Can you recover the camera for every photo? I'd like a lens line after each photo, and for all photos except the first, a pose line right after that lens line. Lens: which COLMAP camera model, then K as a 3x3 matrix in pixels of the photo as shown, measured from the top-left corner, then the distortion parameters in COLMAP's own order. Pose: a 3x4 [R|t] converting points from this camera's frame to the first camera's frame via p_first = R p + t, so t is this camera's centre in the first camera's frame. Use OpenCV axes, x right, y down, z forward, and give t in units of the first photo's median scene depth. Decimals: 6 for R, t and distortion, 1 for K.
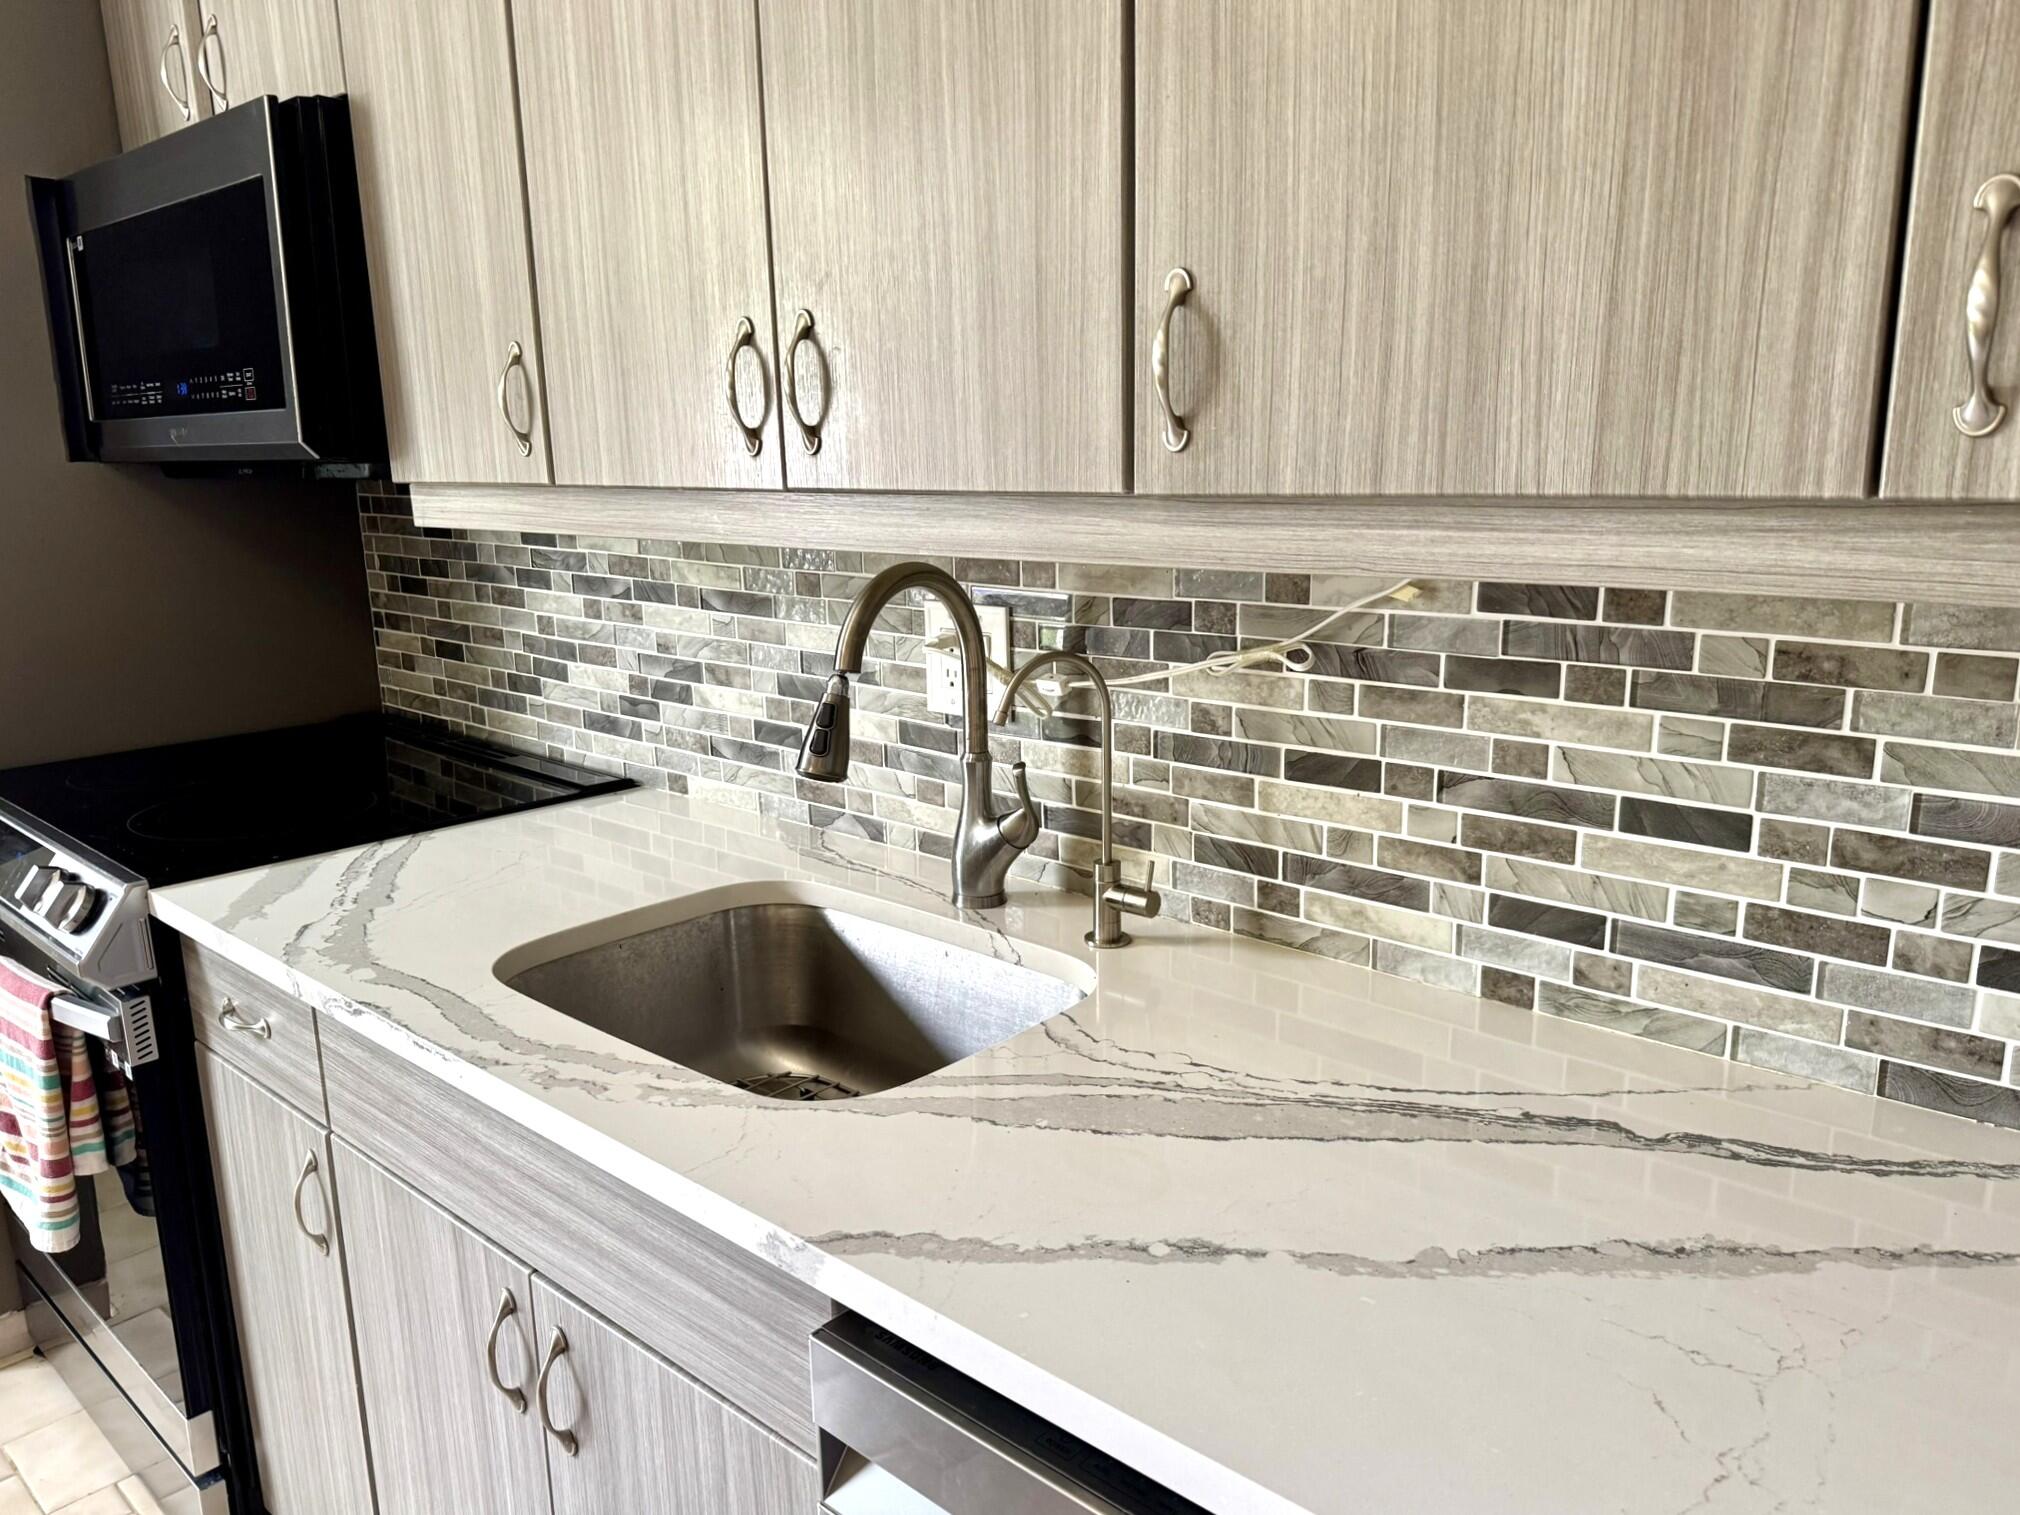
lens RADIAL K [[1437.5, 0, 1027.9], [0, 1437.5, 778.4], [0, 0, 1]] dist [0.074136, -0.082496]
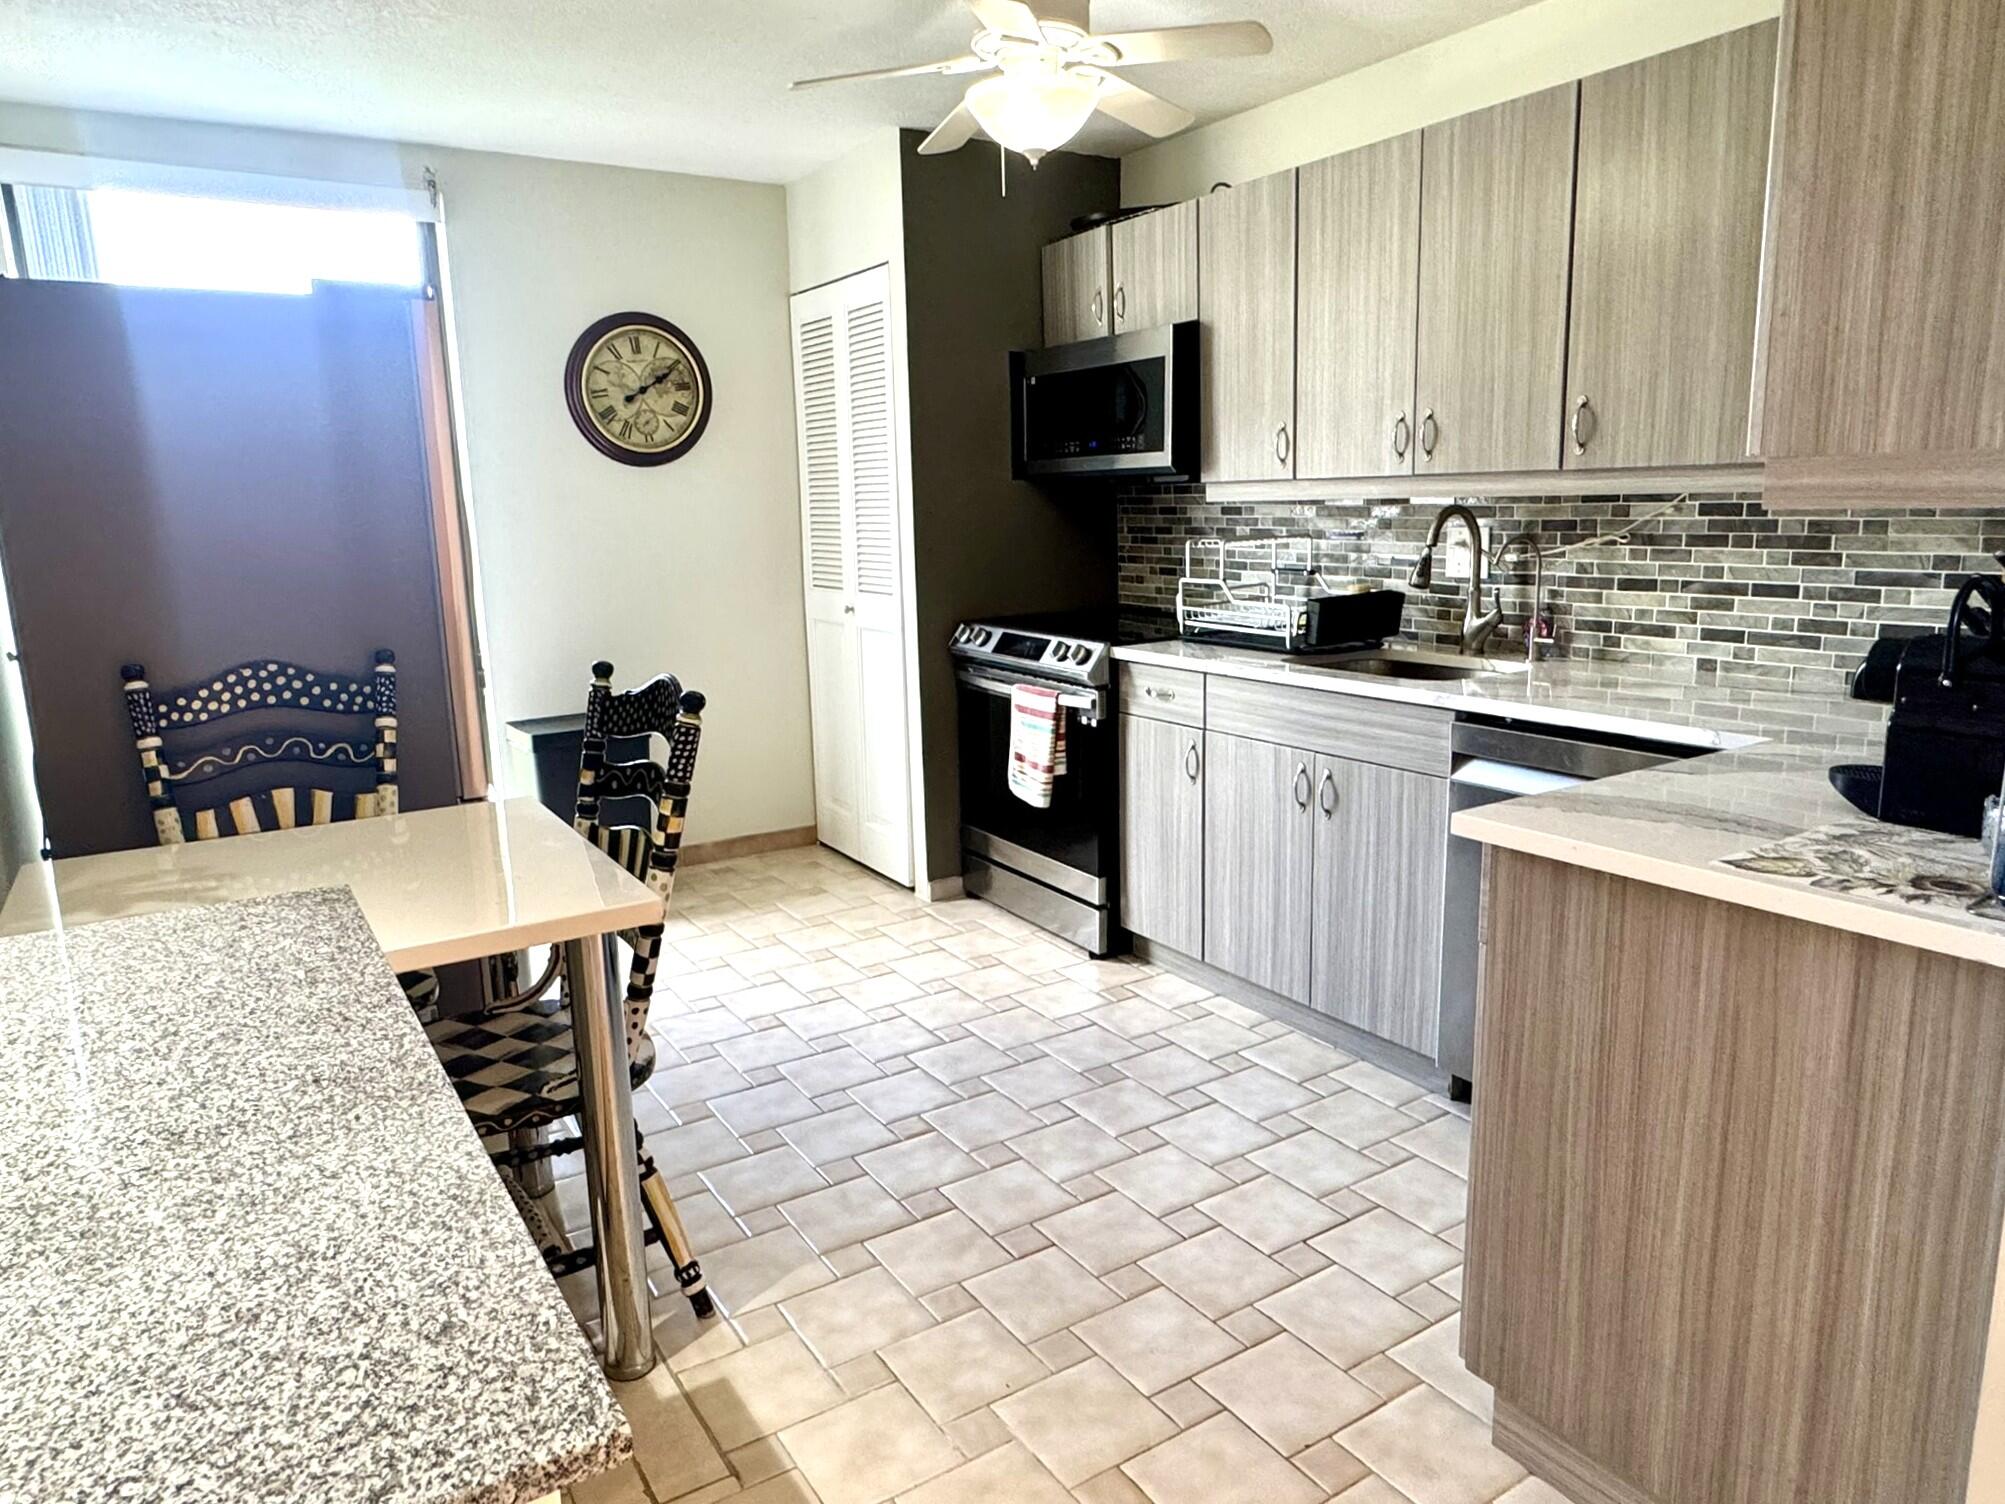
lens RADIAL K [[1302.7, 0, 1001.8], [0, 1302.7, 746.8], [0, 0, 1]] dist [0.009854, -0.003240]
pose [[0.961633, 0.042398, -0.271045, -0.223705], [-0.050508, 0.998459, -0.023011, 0.387839], [0.269651, 0.035818, 0.962292, -1.475770]]
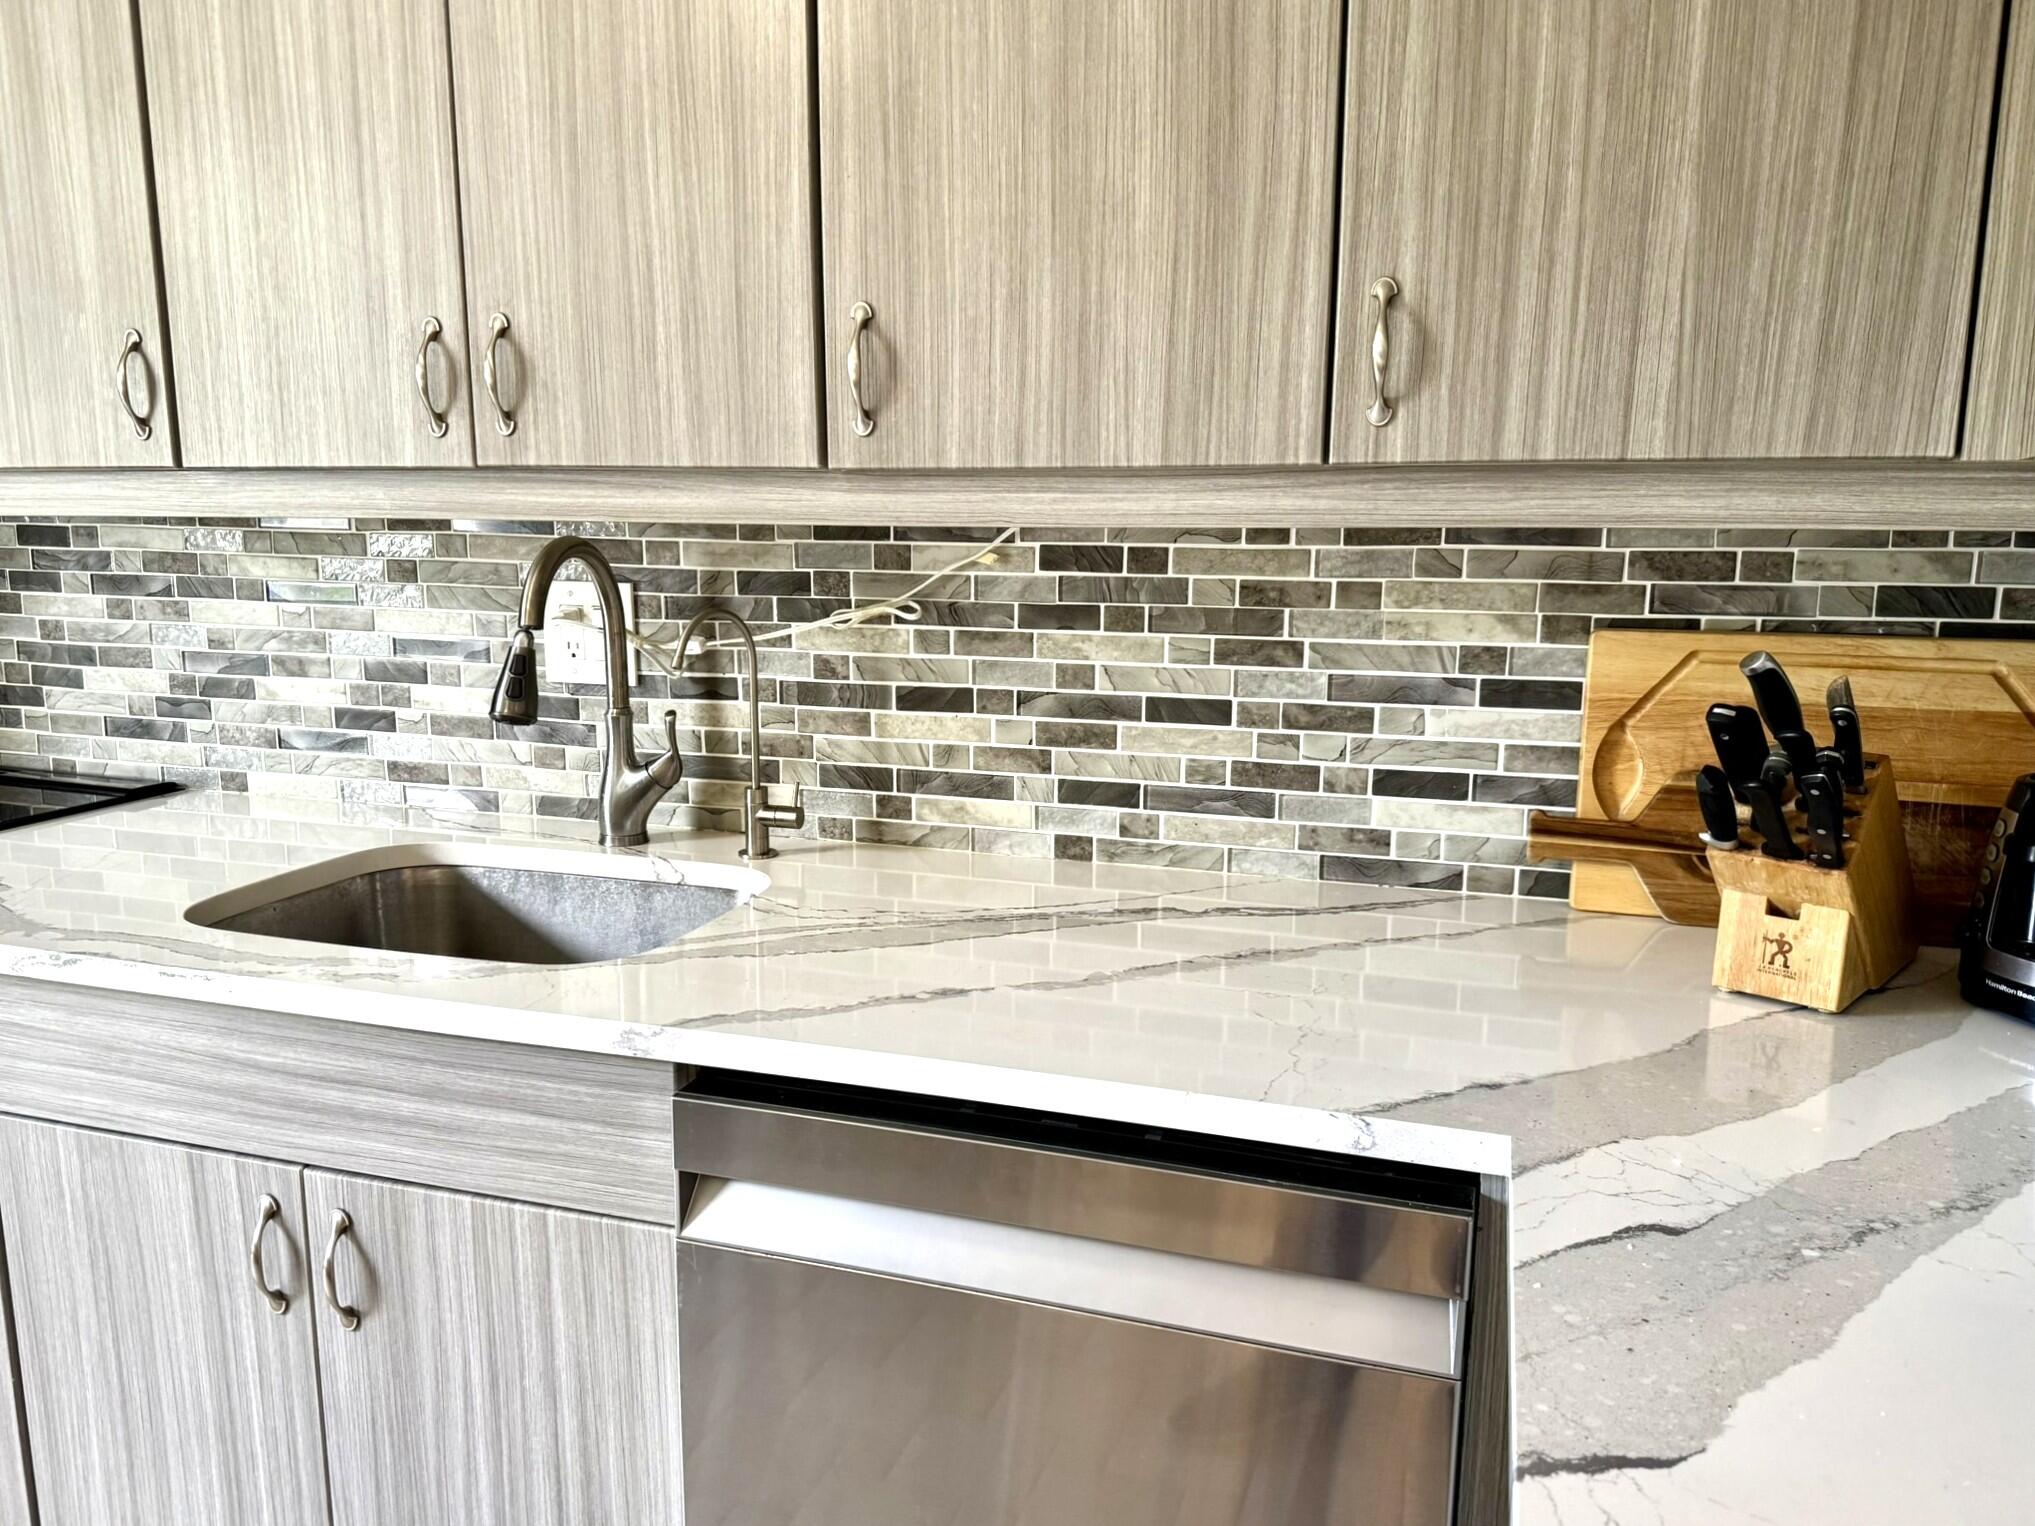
lens RADIAL K [[1448.2, 0, 998.0], [0, 1448.2, 783.5], [0, 0, 1]] dist [0.074136, -0.082496]
pose [[0.916519, -0.059055, 0.395608, -0.260185], [0.073677, 0.997043, -0.021855, 0.104808], [-0.393148, 0.049178, 0.918159, -0.215561]]
